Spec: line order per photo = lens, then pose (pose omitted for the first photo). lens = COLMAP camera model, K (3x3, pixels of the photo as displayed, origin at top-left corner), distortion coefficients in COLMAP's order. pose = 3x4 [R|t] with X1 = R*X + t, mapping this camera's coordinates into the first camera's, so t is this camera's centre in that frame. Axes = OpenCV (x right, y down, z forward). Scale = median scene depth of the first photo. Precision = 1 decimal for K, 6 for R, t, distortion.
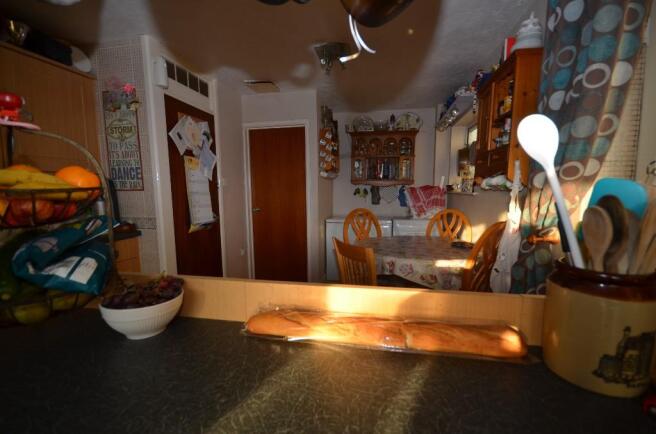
lens RADIAL K [[287.7, 0, 333.6], [0, 287.7, 219.3], [0, 0, 1]] dist [0.011416, -0.000400]
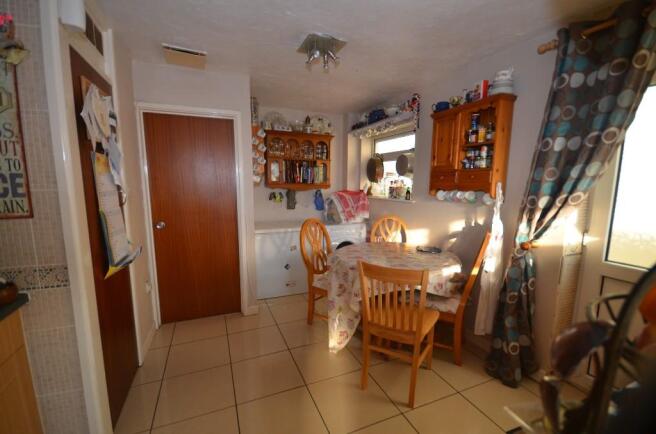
lens RADIAL K [[287.7, 0, 329.9], [0, 287.7, 219.2], [0, 0, 1]] dist [0.011416, -0.000400]
pose [[0.836161, -0.059131, 0.545287, -0.319854], [0.044894, 0.998214, 0.039404, -0.060681], [-0.546643, -0.008468, 0.837323, 0.169316]]
